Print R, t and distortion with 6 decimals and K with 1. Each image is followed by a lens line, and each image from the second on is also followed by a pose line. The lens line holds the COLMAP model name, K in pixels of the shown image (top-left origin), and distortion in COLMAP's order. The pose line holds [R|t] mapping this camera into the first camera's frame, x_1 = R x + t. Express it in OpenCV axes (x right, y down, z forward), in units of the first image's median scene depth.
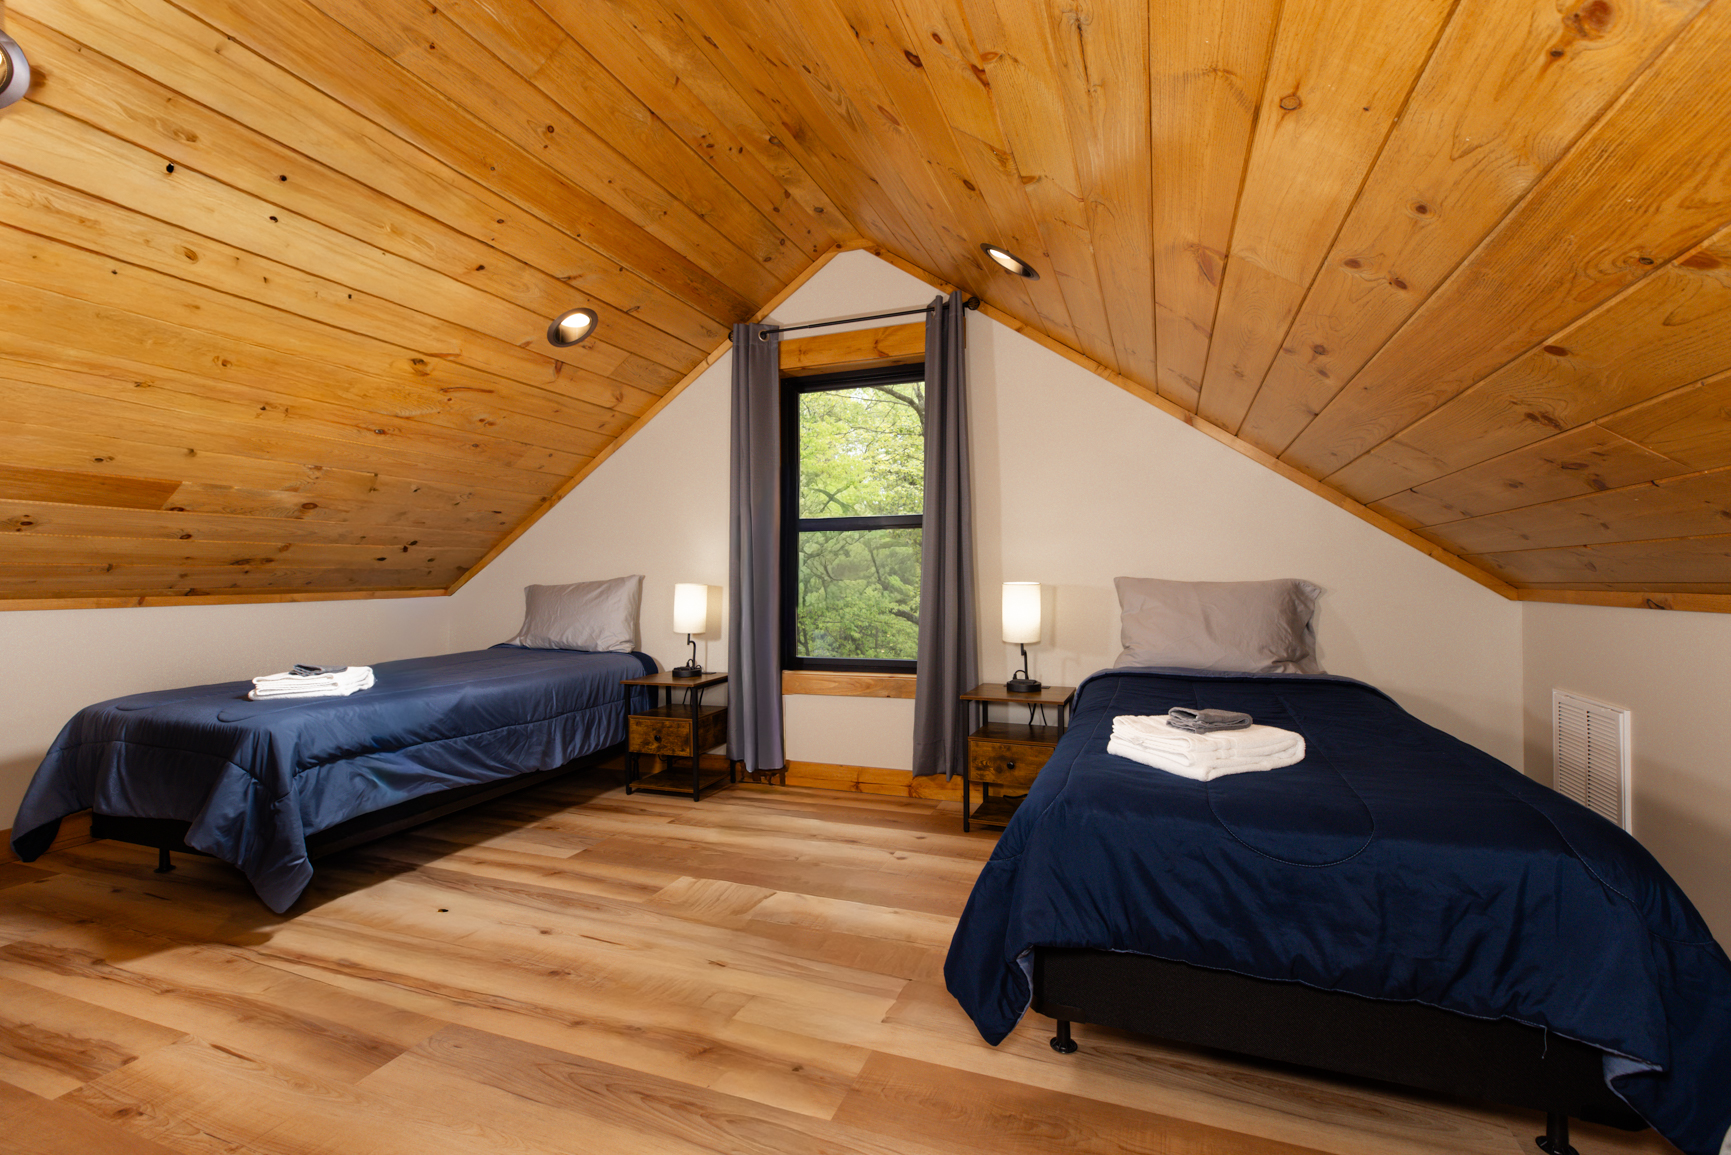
lens RADIAL K [[774.3, 0, 868.2], [0, 774.3, 574.9], [0, 0, 1]] dist [0.000217, 0.000739]
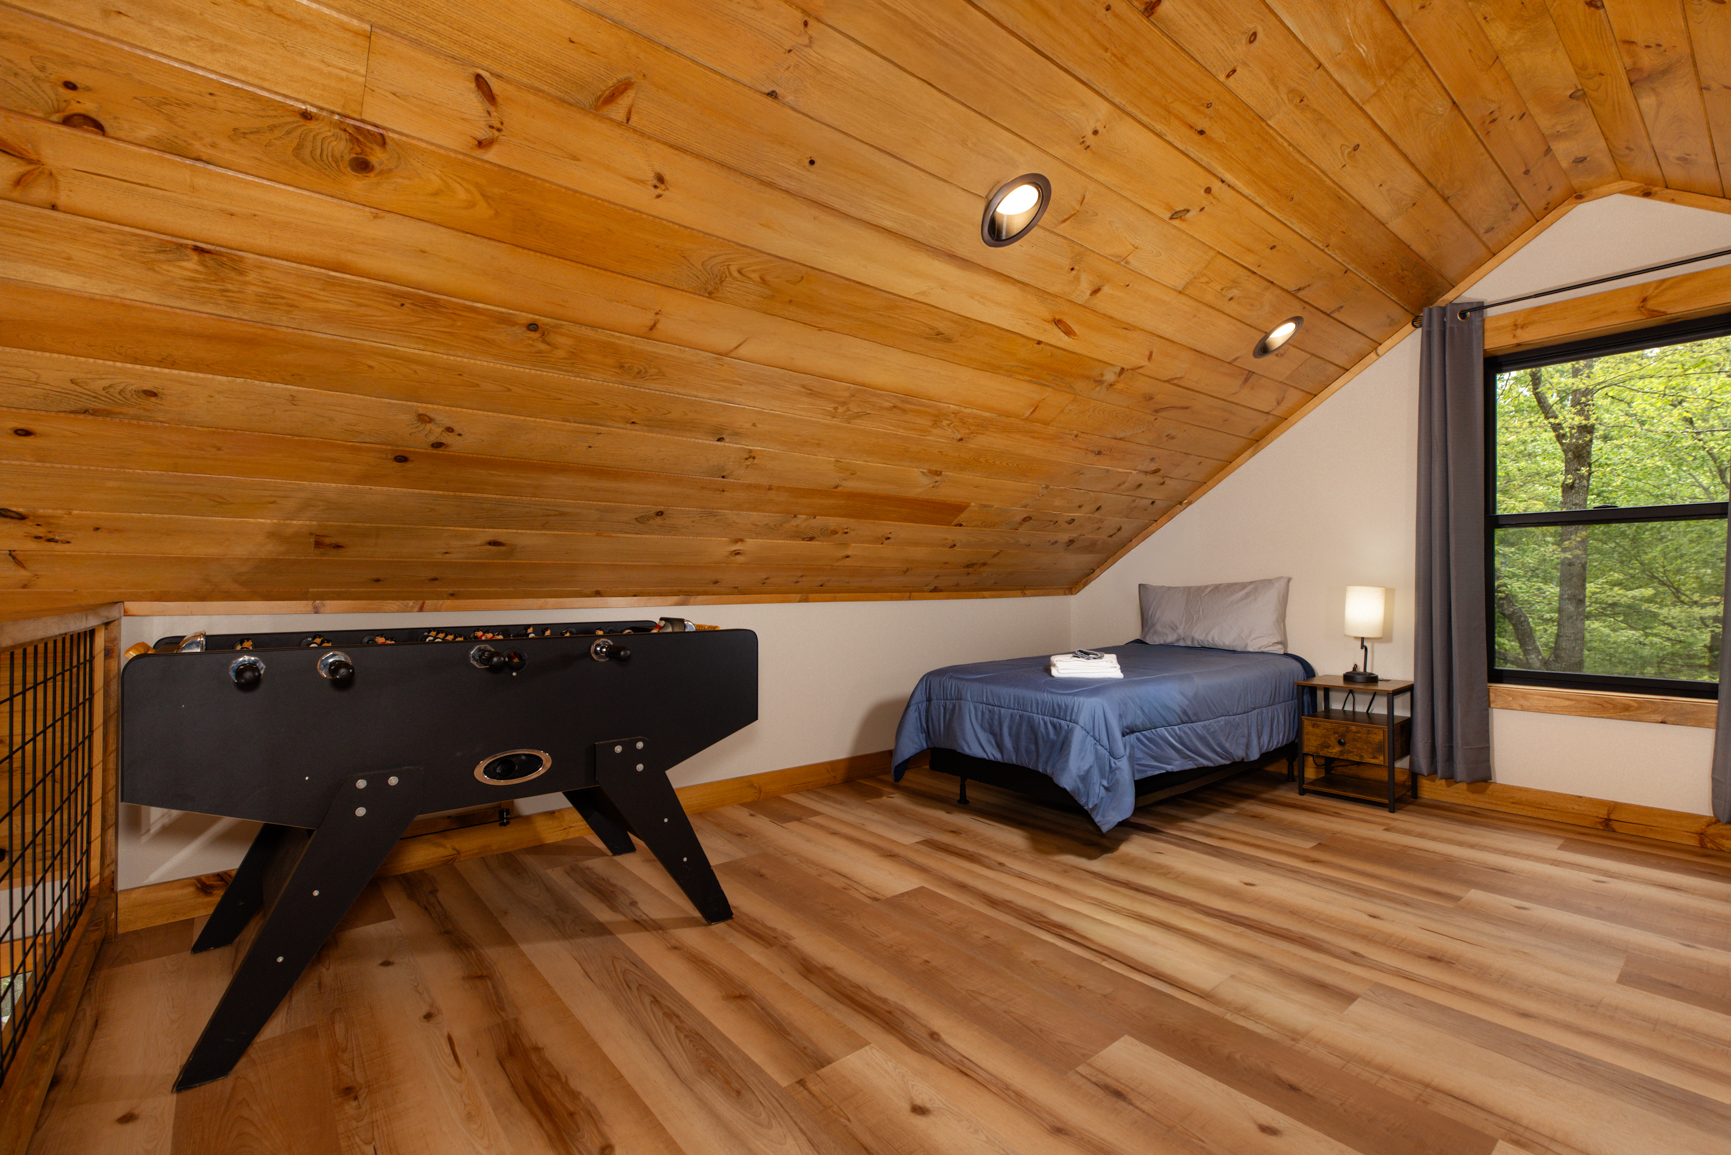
lens RADIAL K [[774.3, 0, 864.9], [0, 774.3, 582.9], [0, 0, 1]] dist [0.000217, 0.000739]
pose [[0.865151, 0.006115, -0.501475, -0.304623], [-0.002391, 0.999965, 0.008069, 0.001294], [0.501506, -0.005782, 0.865135, -0.156835]]
